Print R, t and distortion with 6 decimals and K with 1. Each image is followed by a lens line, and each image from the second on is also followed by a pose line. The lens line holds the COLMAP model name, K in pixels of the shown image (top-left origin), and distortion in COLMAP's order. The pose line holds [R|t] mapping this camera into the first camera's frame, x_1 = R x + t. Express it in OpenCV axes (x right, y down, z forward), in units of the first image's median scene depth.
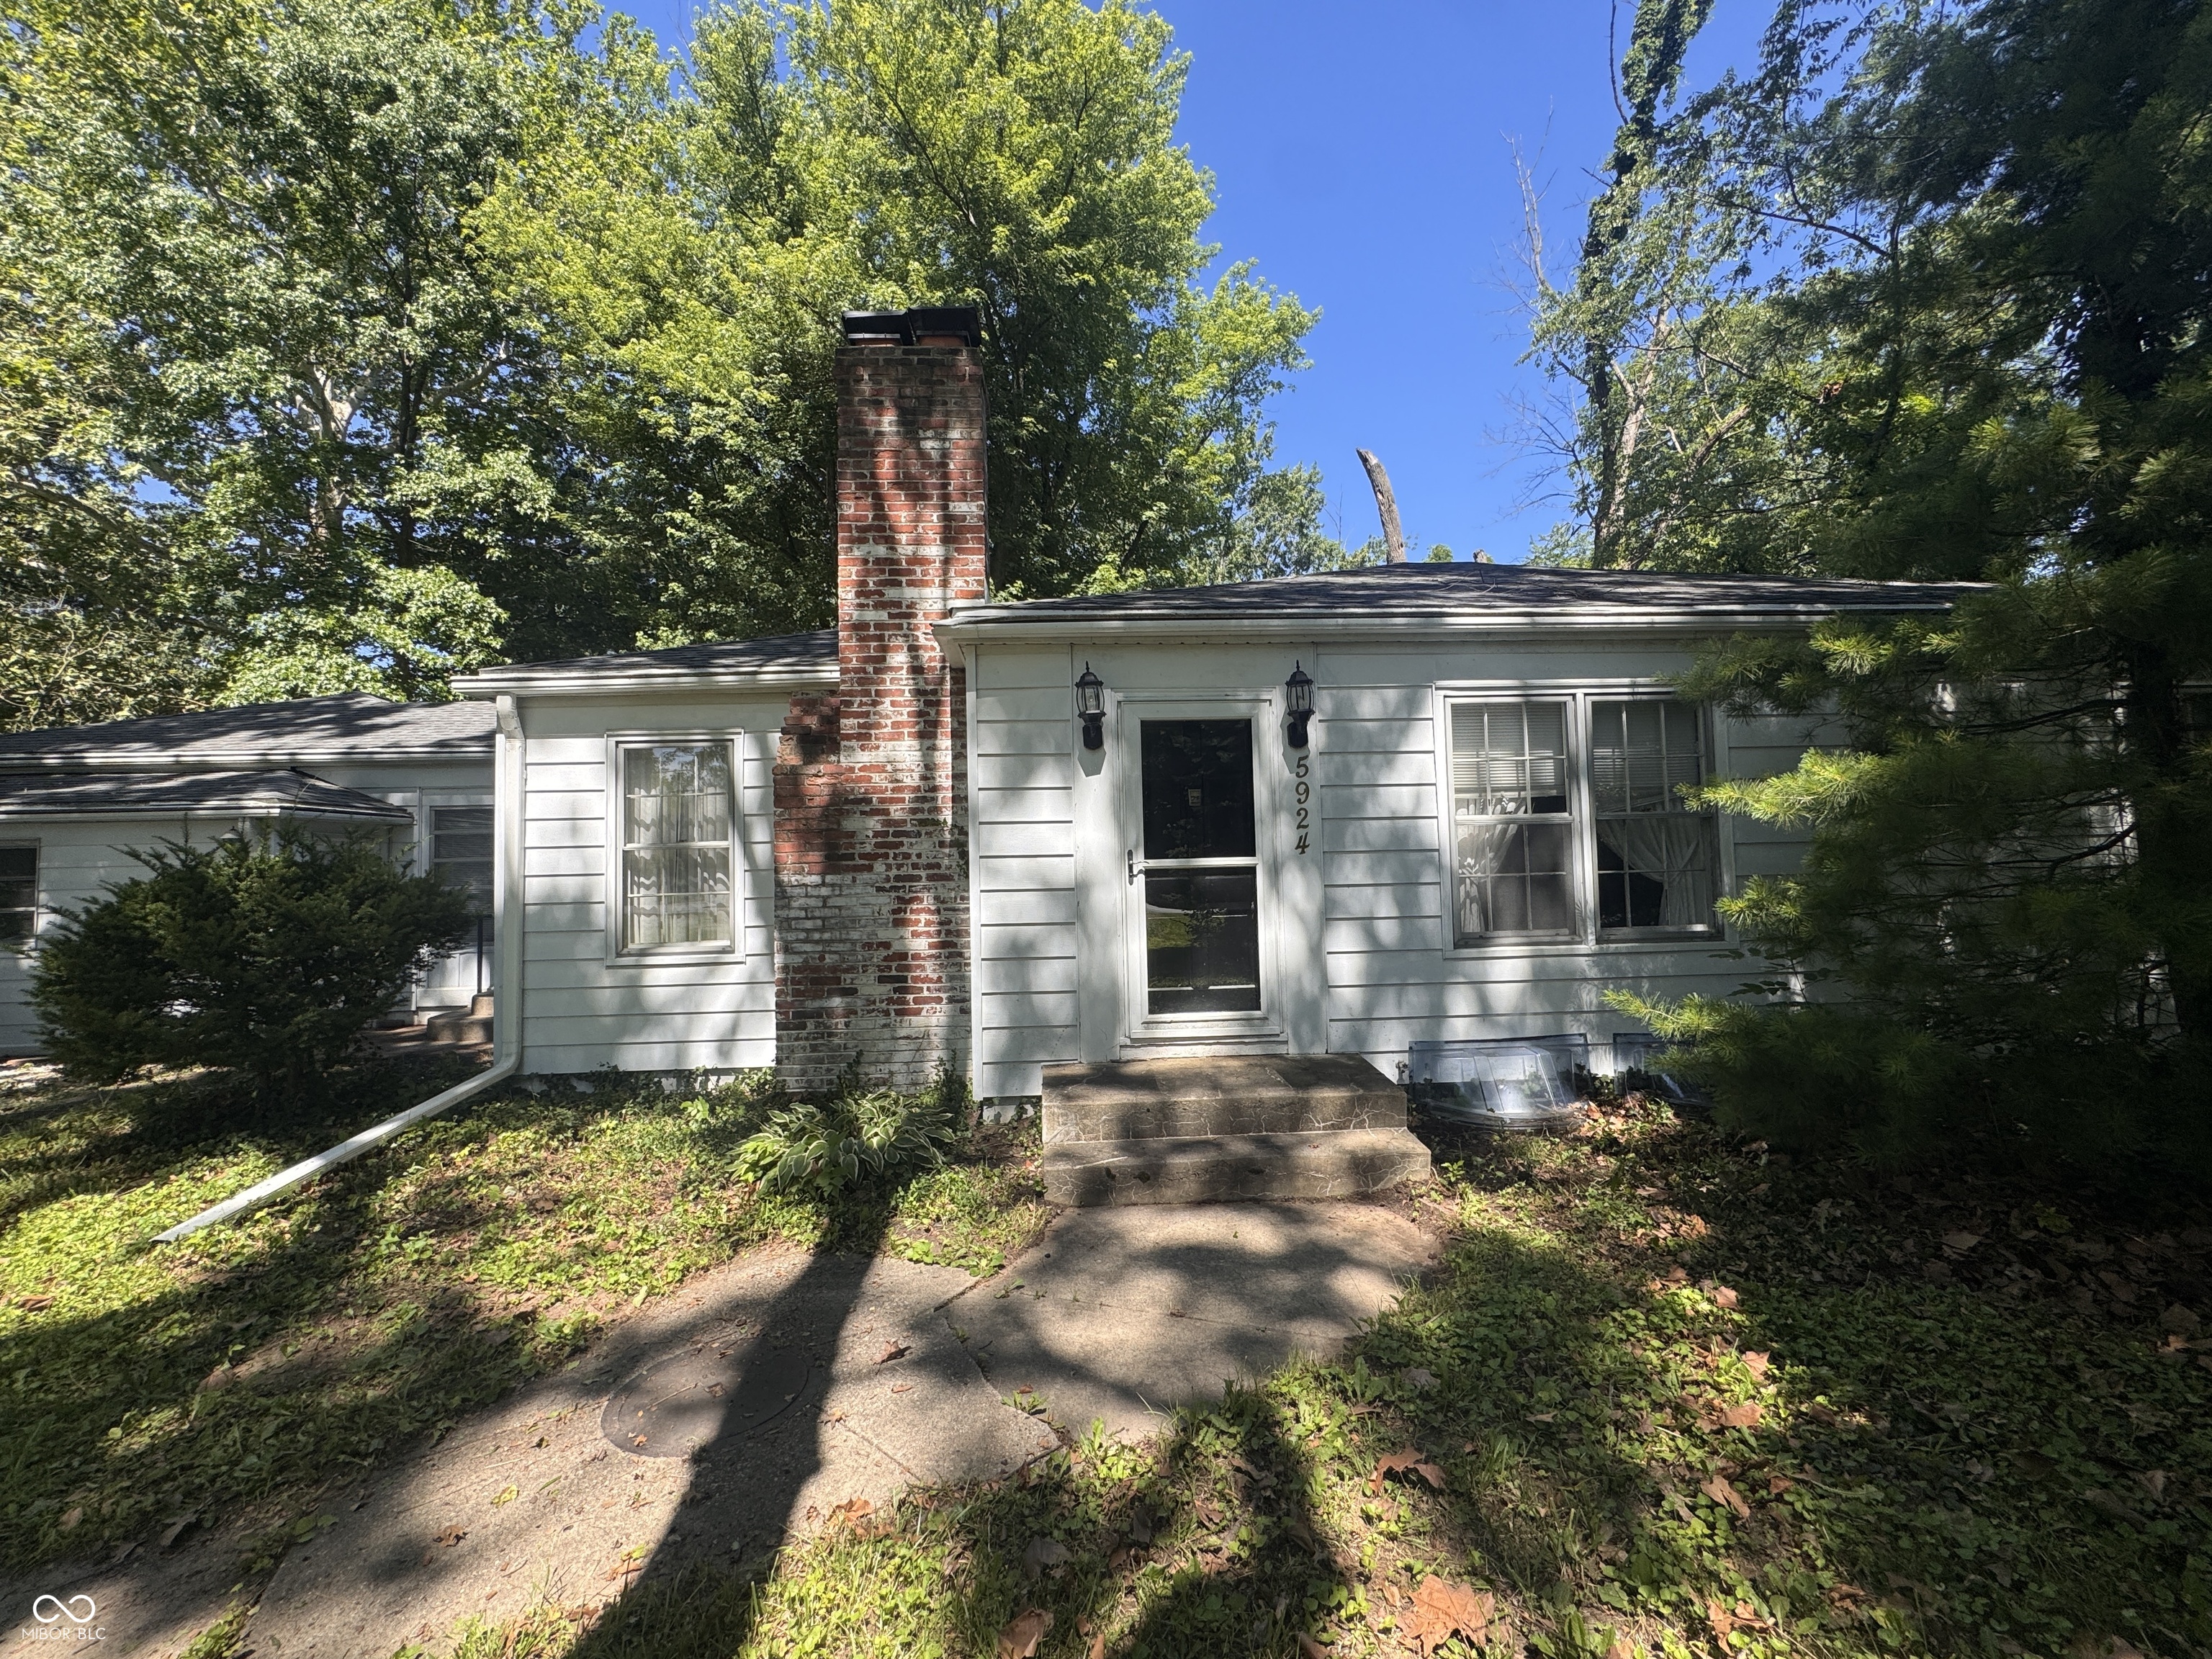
lens RADIAL K [[902.4, 0, 1095.6], [0, 902.4, 826.8], [0, 0, 1]] dist [-0.002054, -0.000394]
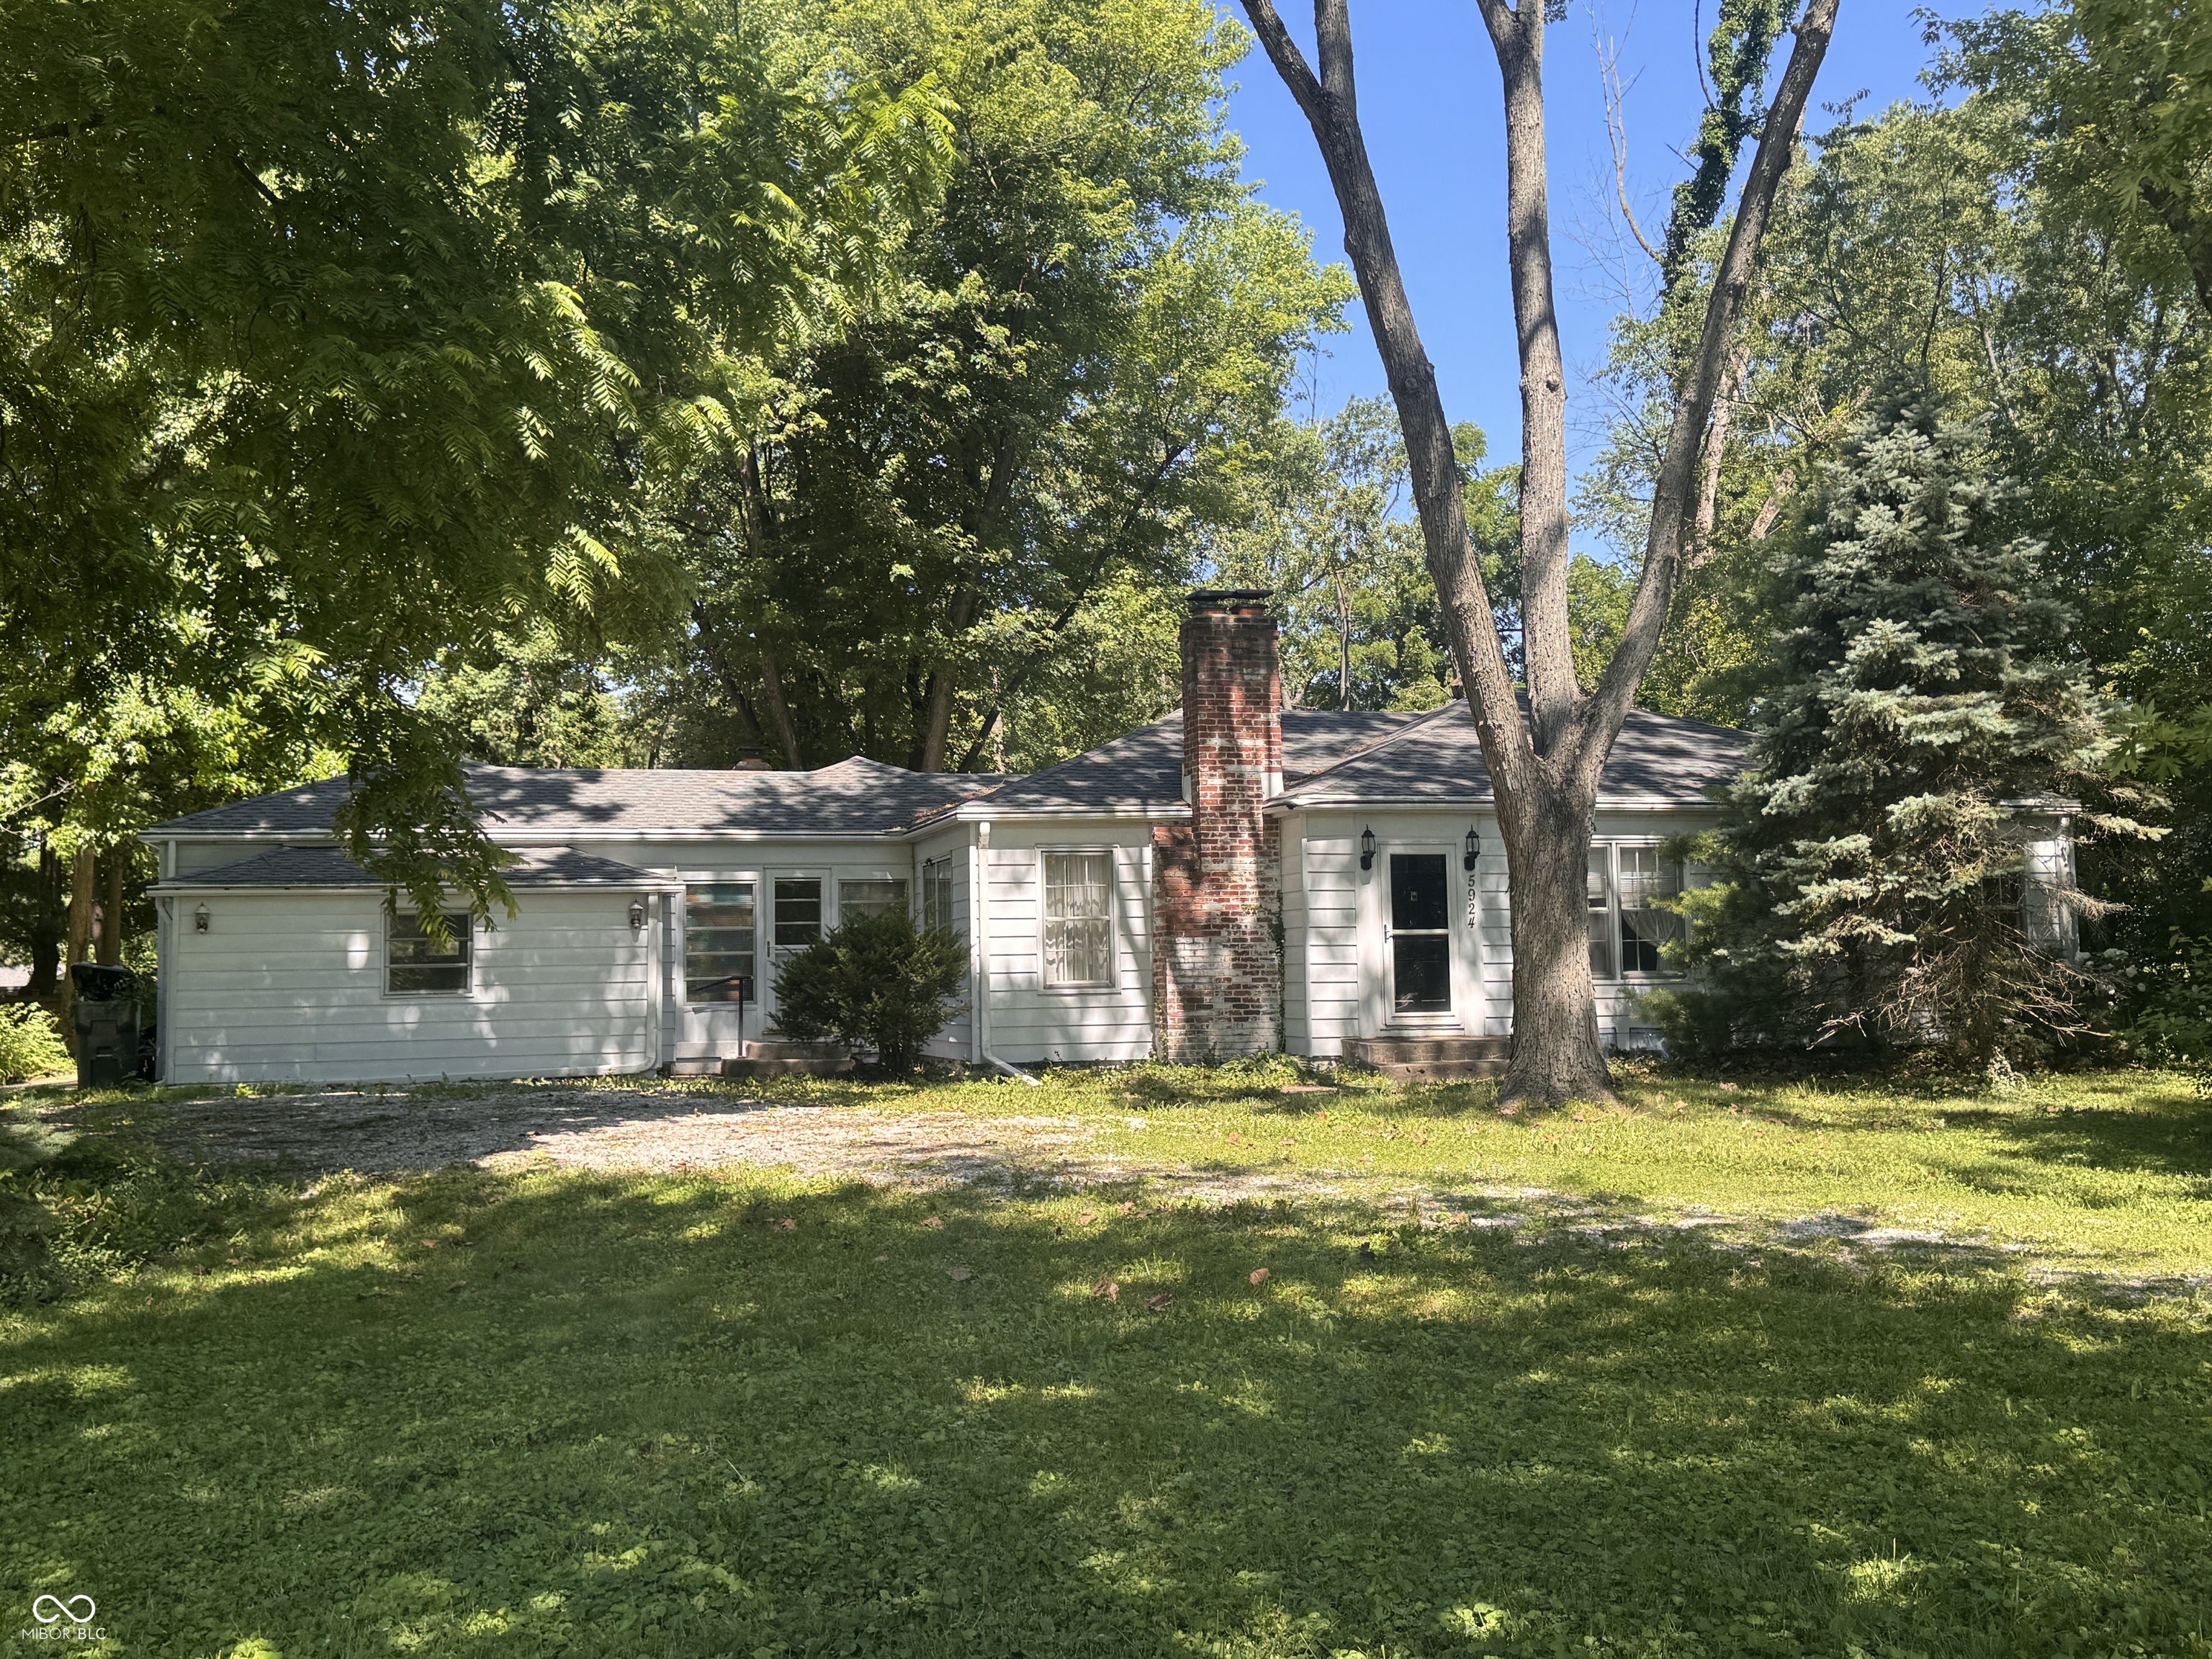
lens RADIAL K [[2122.2, 0, 1114.3], [0, 2122.2, 835.3], [0, 0, 1]] dist [0.176885, -0.435251]
pose [[0.976507, 0.014685, 0.214984, -0.717421], [-0.011323, 0.999794, -0.016858, -0.038472], [-0.215187, 0.014028, 0.976472, -1.560152]]
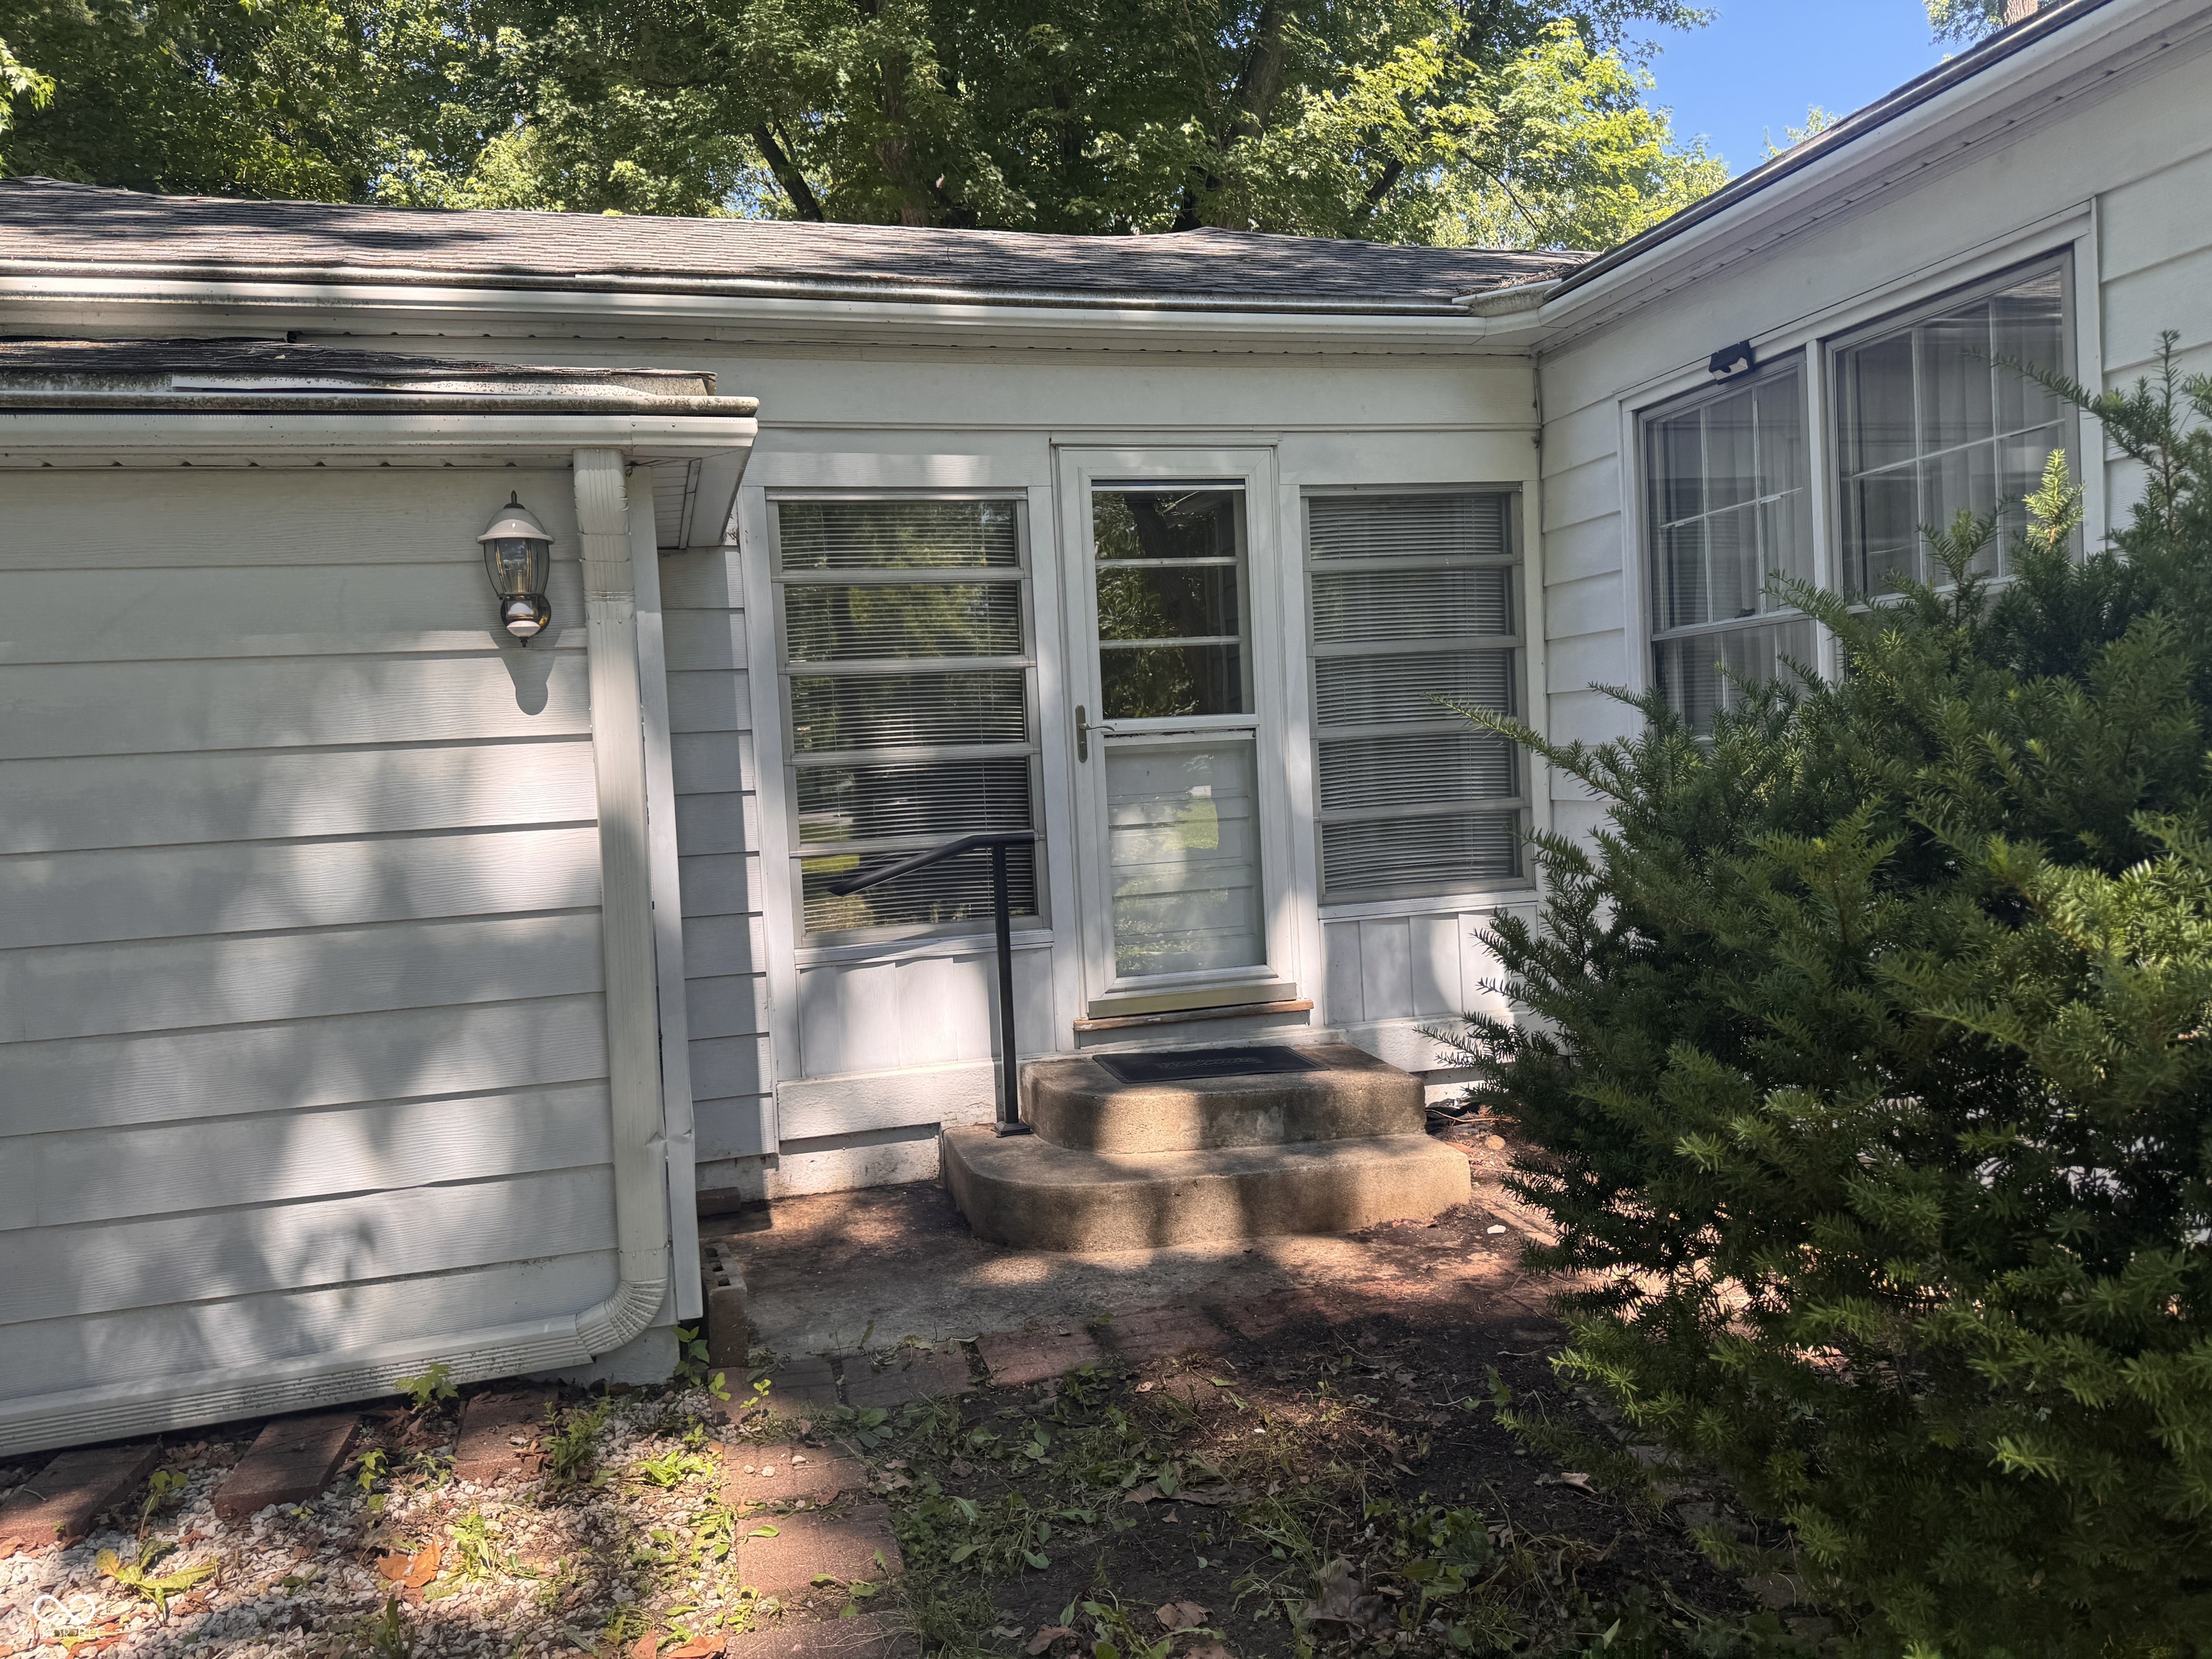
lens RADIAL K [[1604.3, 0, 1106.0], [0, 1604.3, 829.5], [0, 0, 1]] dist [0.031579, -0.040866]
pose [[0.977656, -0.033720, 0.207489, -0.680844], [0.016920, 0.996471, 0.082215, 0.045412], [-0.209529, -0.076867, 0.974776, 0.405272]]
